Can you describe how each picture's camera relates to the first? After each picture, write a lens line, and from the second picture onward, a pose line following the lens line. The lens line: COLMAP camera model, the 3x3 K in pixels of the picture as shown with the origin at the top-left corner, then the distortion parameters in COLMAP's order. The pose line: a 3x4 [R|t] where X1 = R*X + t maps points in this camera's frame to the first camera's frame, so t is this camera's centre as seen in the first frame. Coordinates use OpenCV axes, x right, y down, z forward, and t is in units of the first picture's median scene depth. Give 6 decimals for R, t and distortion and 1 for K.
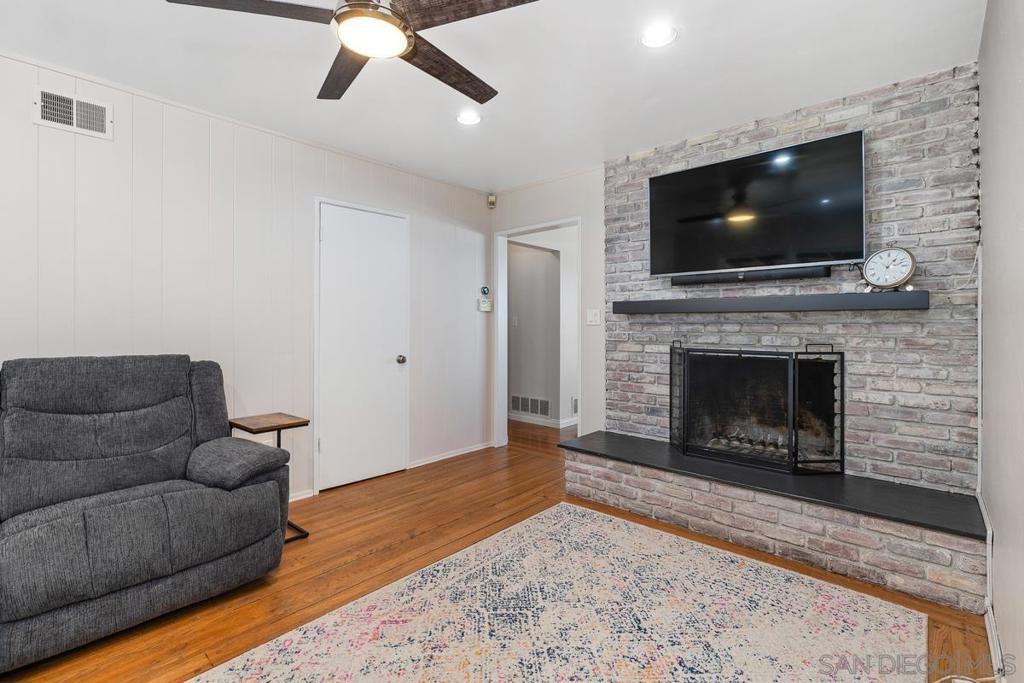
lens RADIAL K [[471.9, 0, 510.7], [0, 471.9, 330.4], [0, 0, 1]] dist [-0.000112, 0.000063]
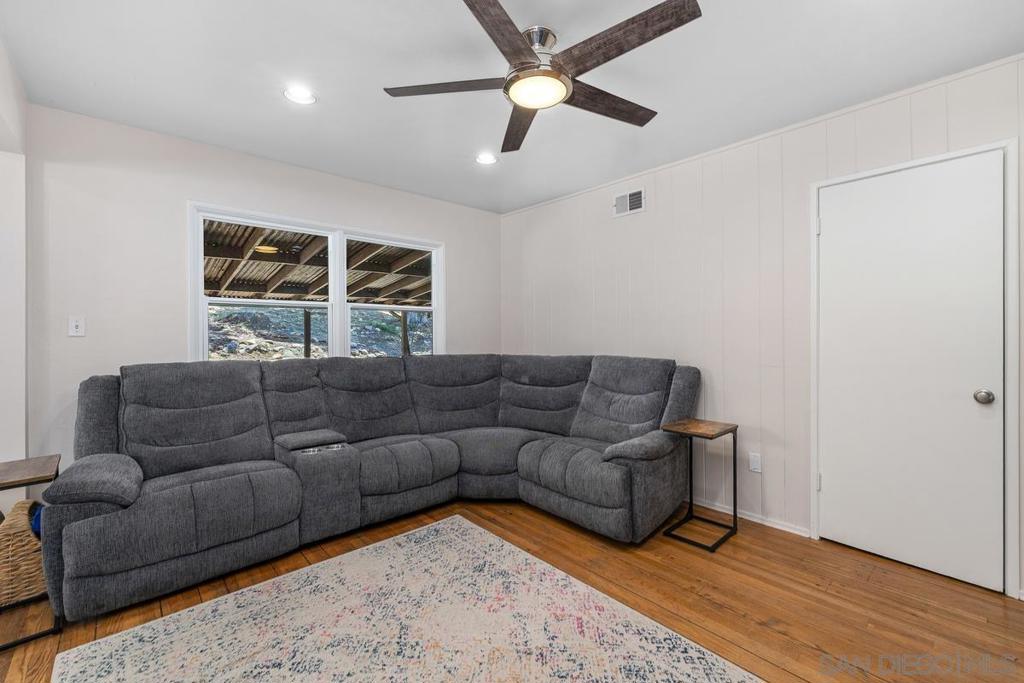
lens RADIAL K [[432.7, 0, 512.0], [0, 432.7, 341.5], [0, 0, 1]] dist [0.003059, 0.000116]
pose [[-0.103707, 0.018961, -0.994427, 0.615165], [-0.009584, 0.999753, 0.020063, -0.020676], [0.994562, 0.011612, -0.103500, 0.821766]]
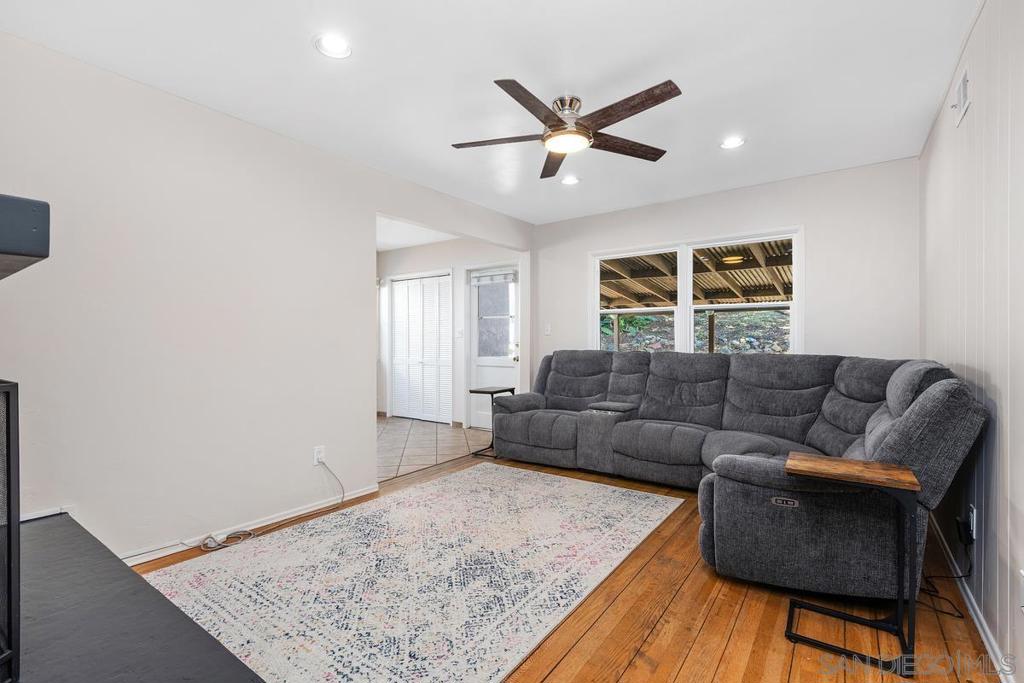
lens RADIAL K [[459.5, 0, 506.6], [0, 459.5, 343.6], [0, 0, 1]] dist [0.000126, -0.000053]
pose [[-0.994821, 0.004353, -0.101548, 0.042568], [0.002531, 0.999833, 0.018072, 0.001924], [0.101610, 0.017722, -0.994666, 1.959917]]
